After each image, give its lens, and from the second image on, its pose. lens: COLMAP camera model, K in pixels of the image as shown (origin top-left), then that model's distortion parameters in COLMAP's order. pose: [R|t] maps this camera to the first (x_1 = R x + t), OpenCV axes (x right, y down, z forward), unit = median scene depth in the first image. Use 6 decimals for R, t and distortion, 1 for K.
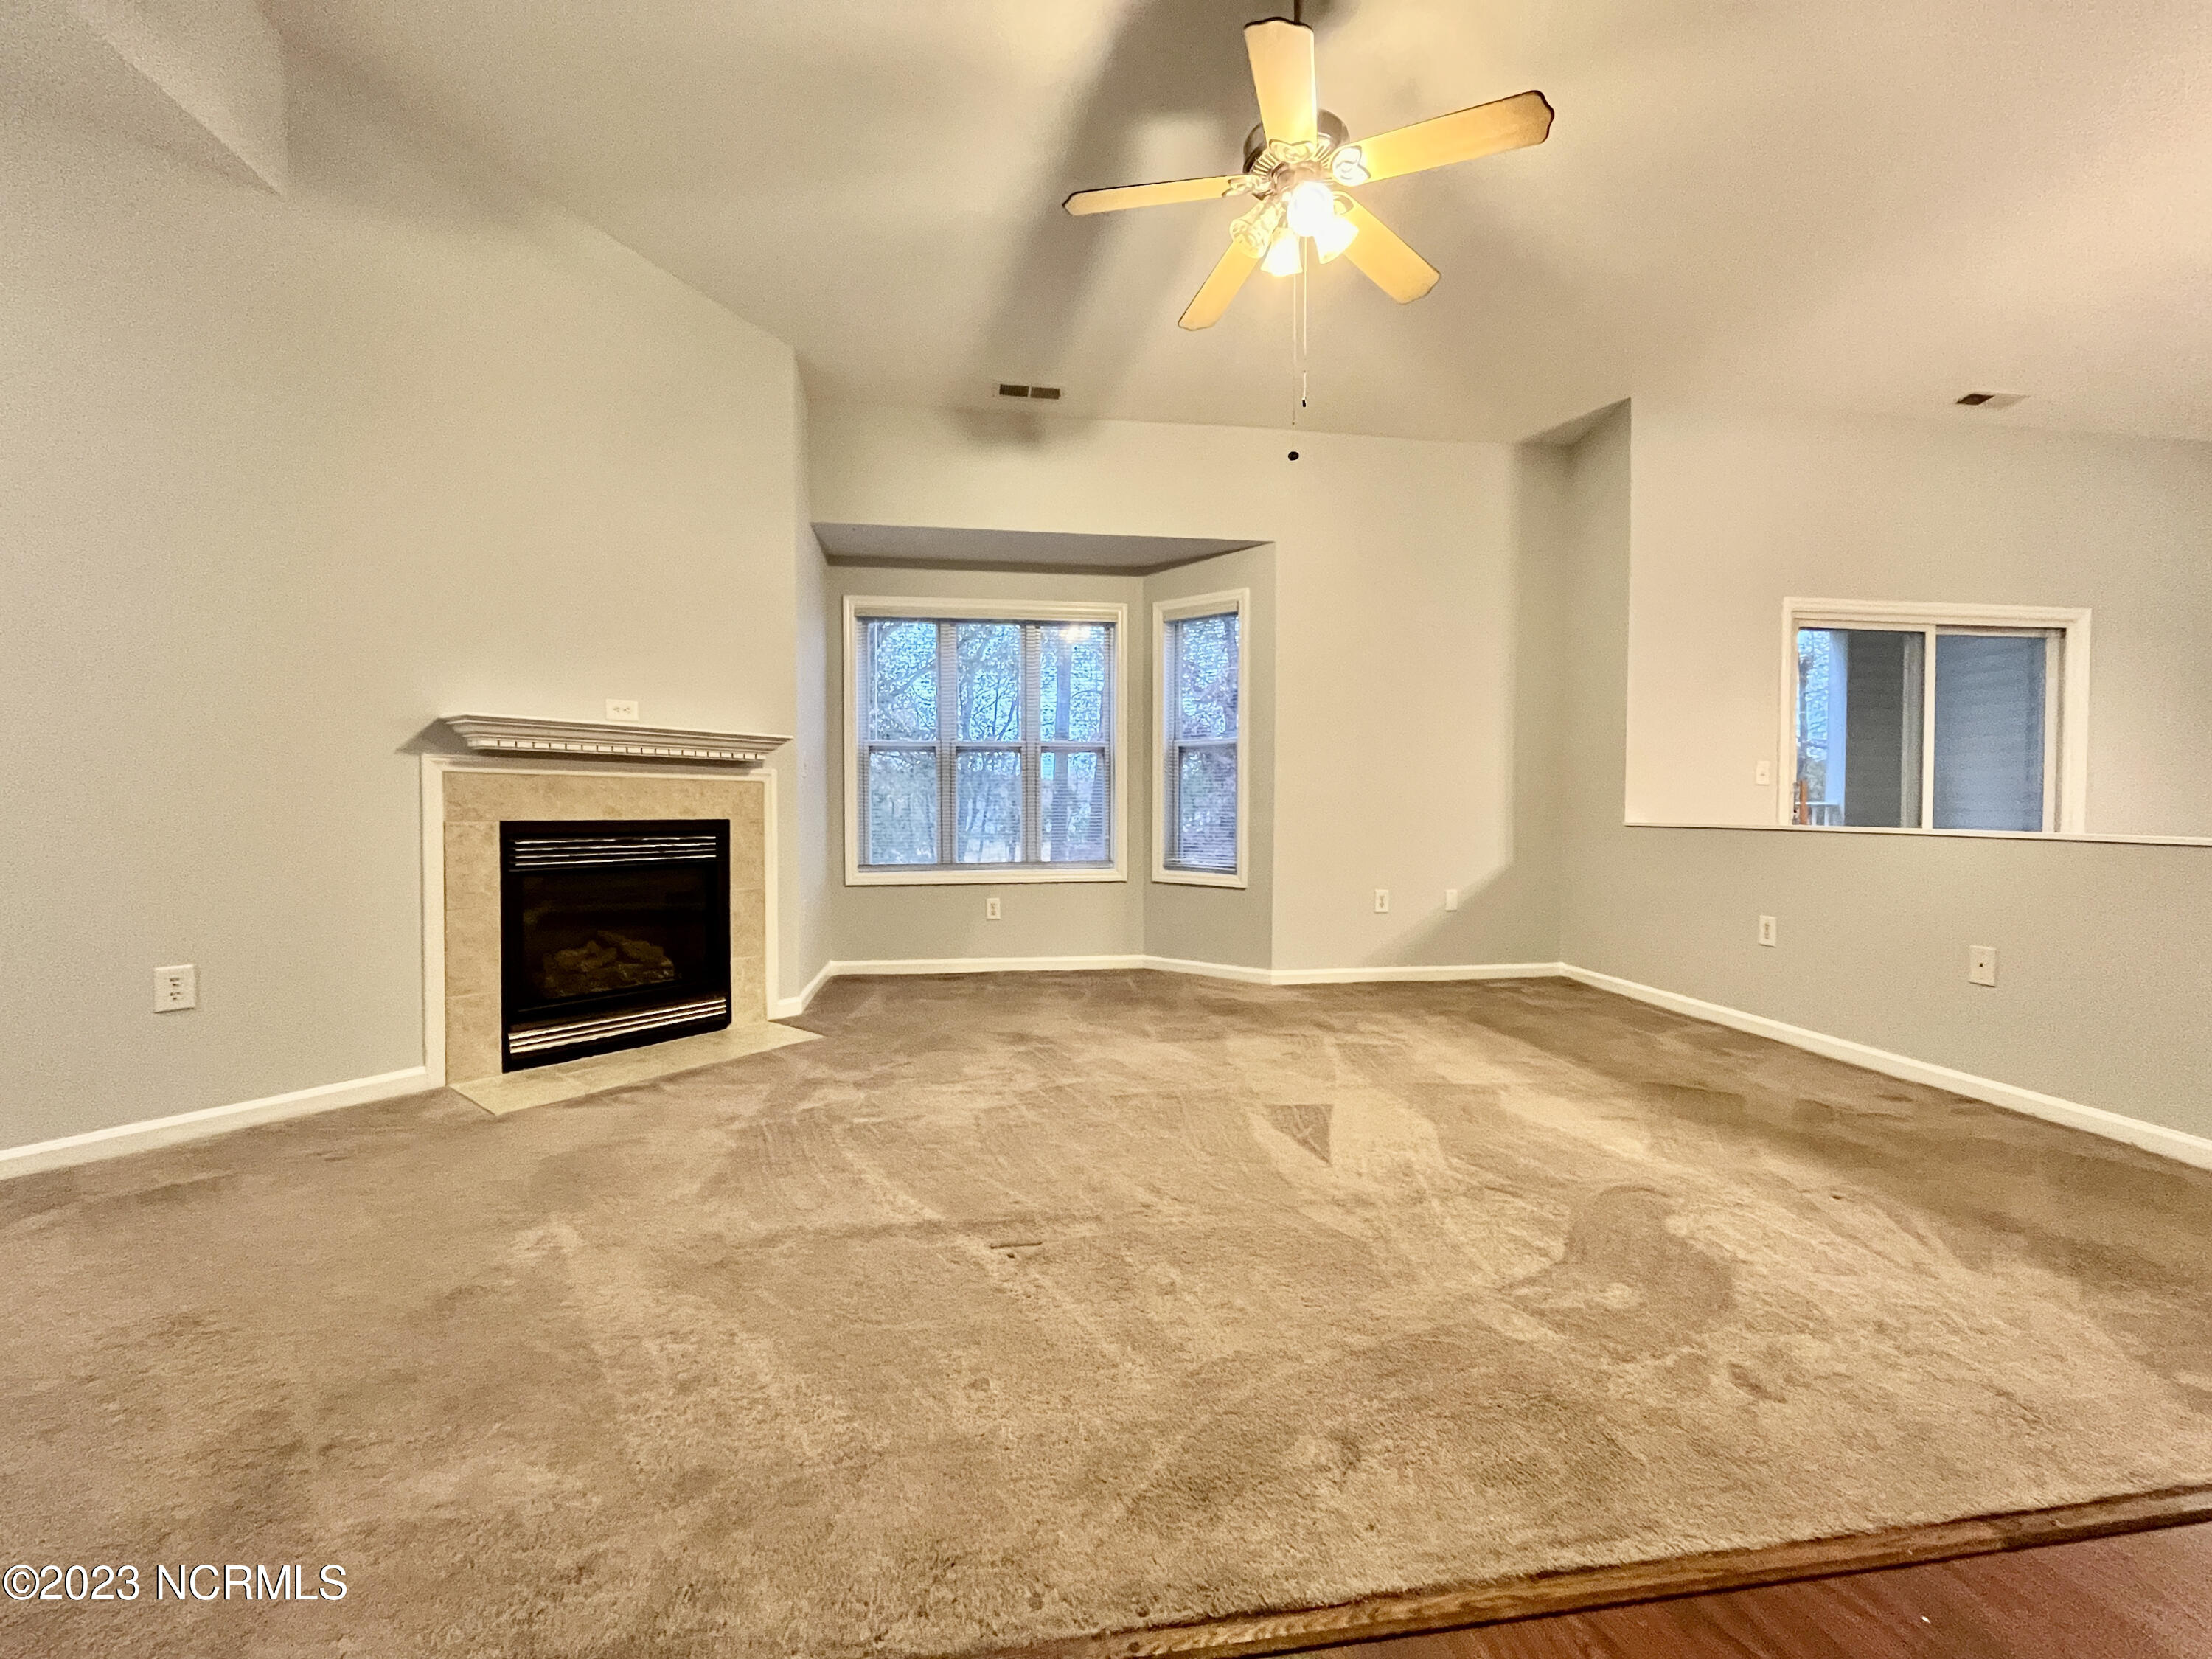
lens RADIAL K [[897.6, 0, 1103.7], [0, 897.6, 834.6], [0, 0, 1]] dist [-0.002514, 0.000446]
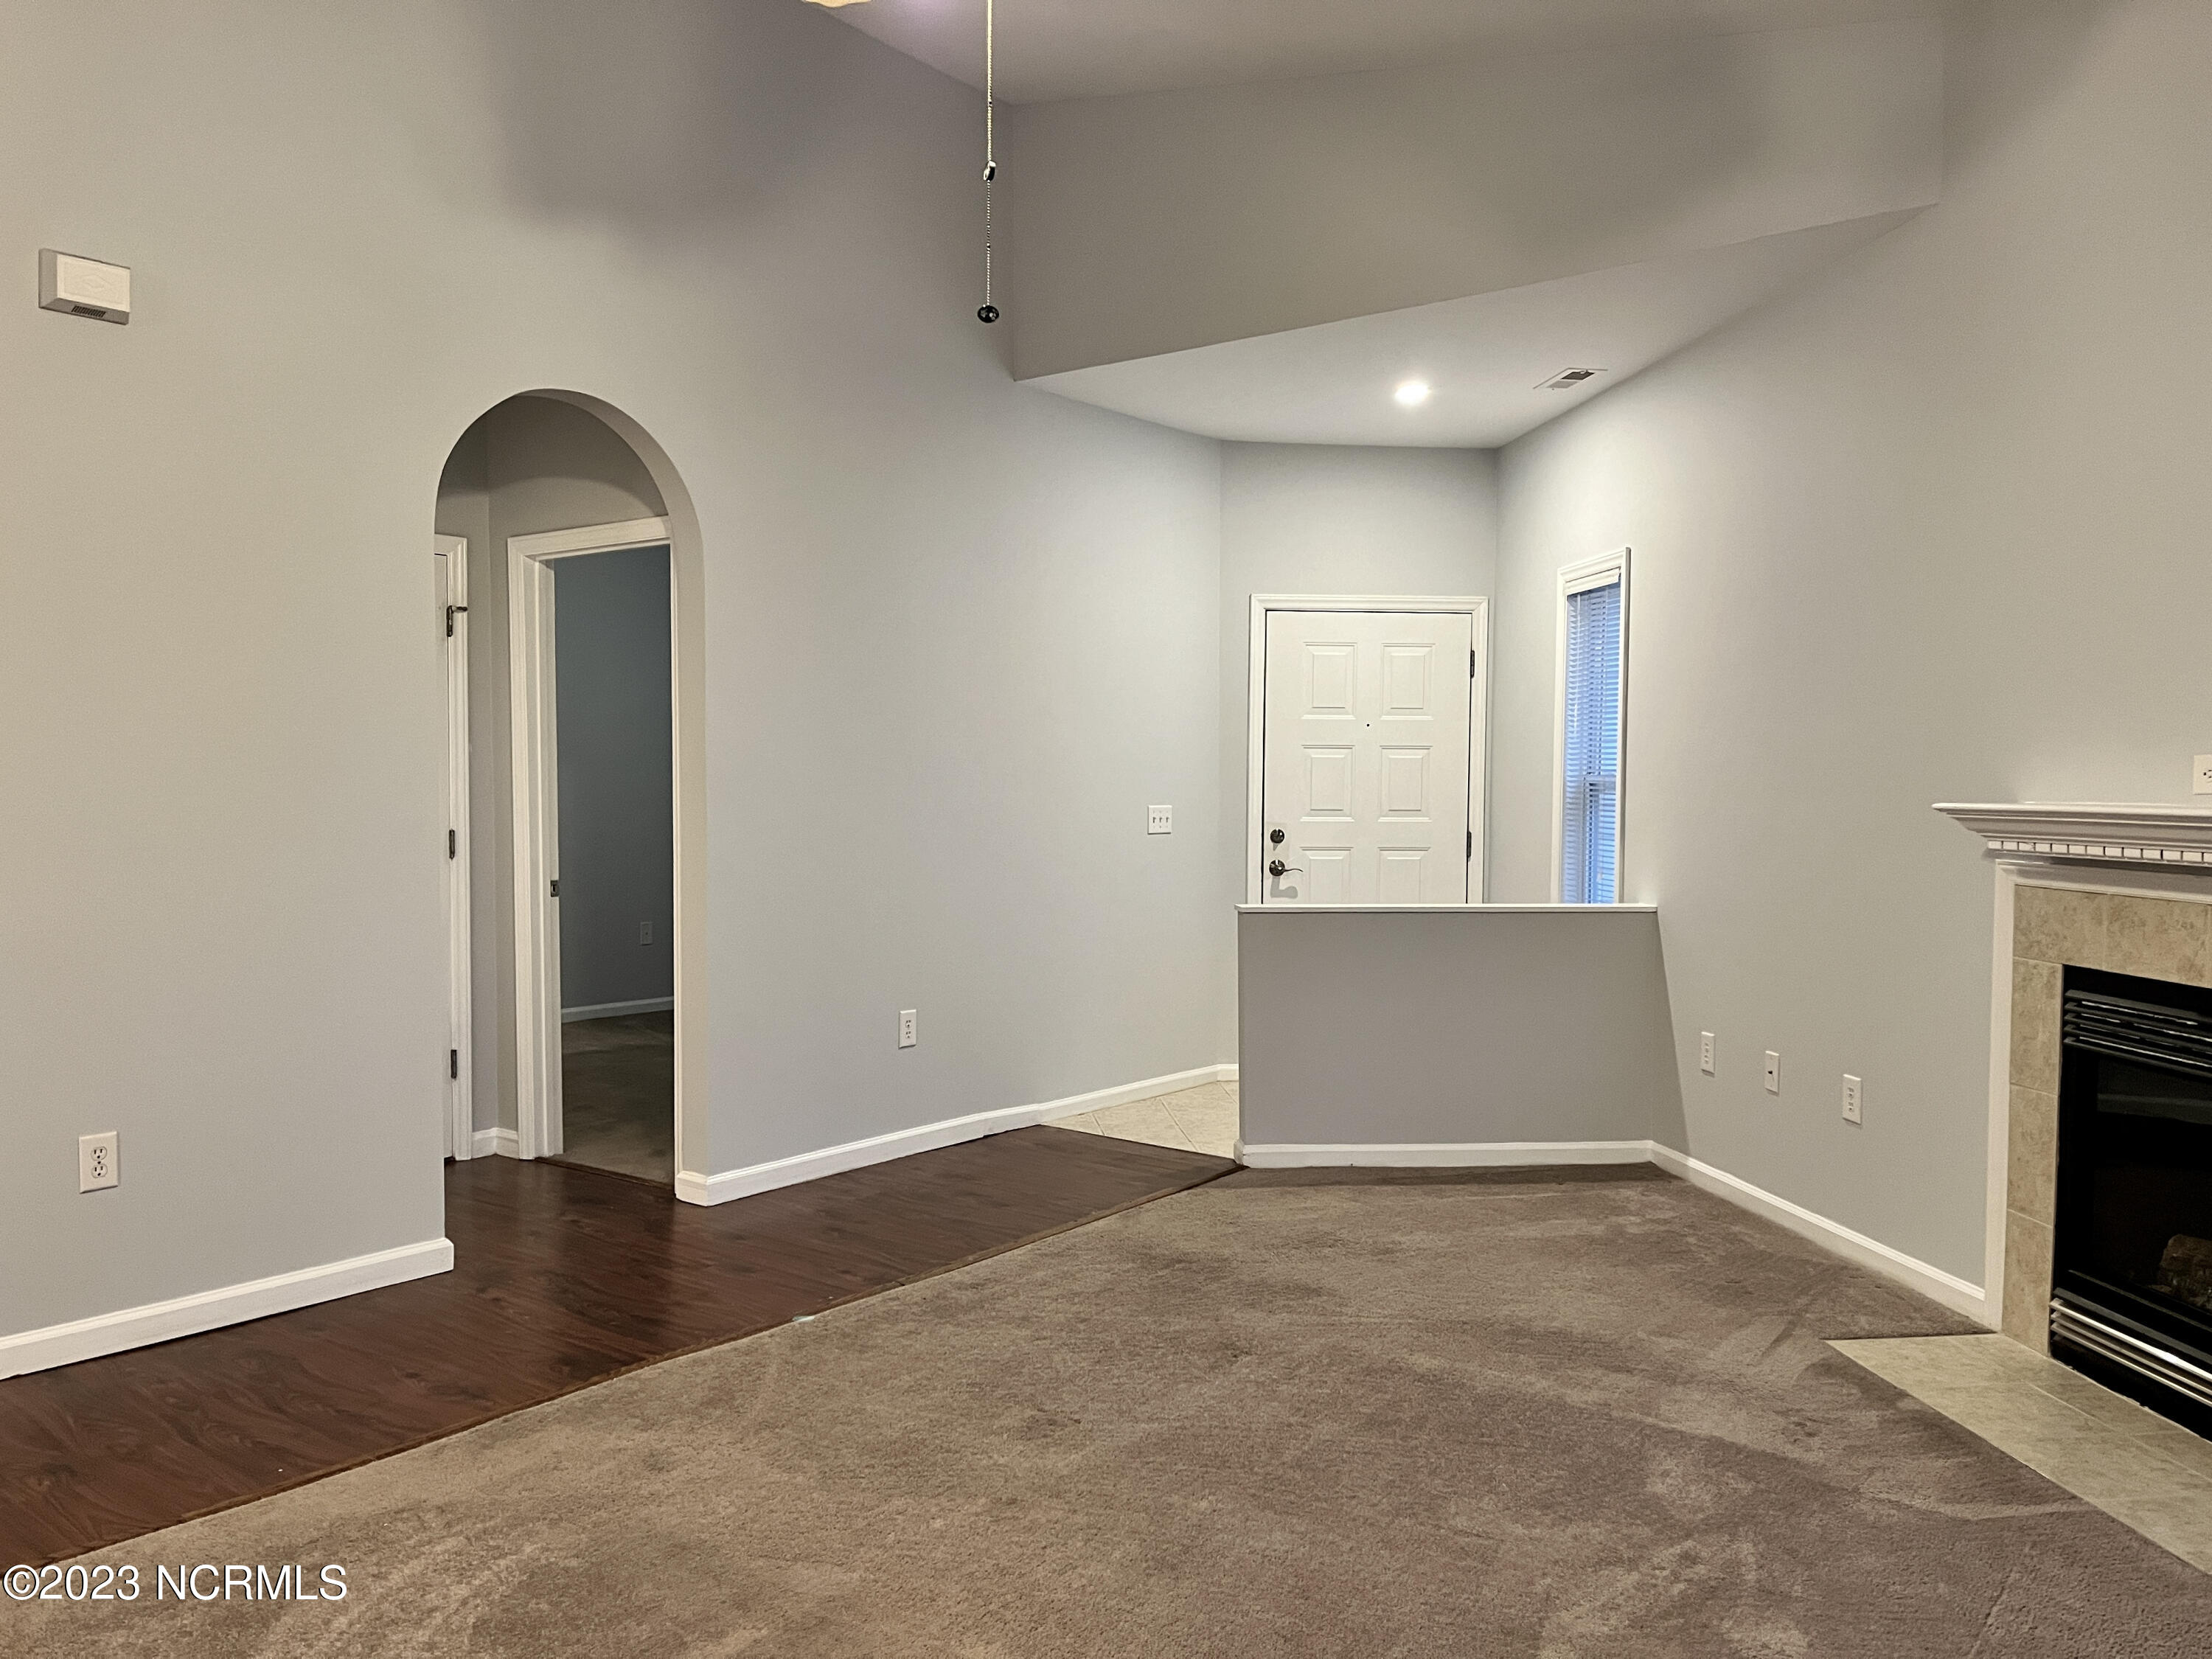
lens RADIAL K [[1682.1, 0, 1100.2], [0, 1682.1, 844.6], [0, 0, 1]] dist [0.065222, -0.072537]
pose [[-0.722092, 0.014472, -0.691646, 0.570612], [-0.035363, 0.997702, 0.057796, -0.125737], [0.690892, 0.066193, -0.719921, 1.199627]]
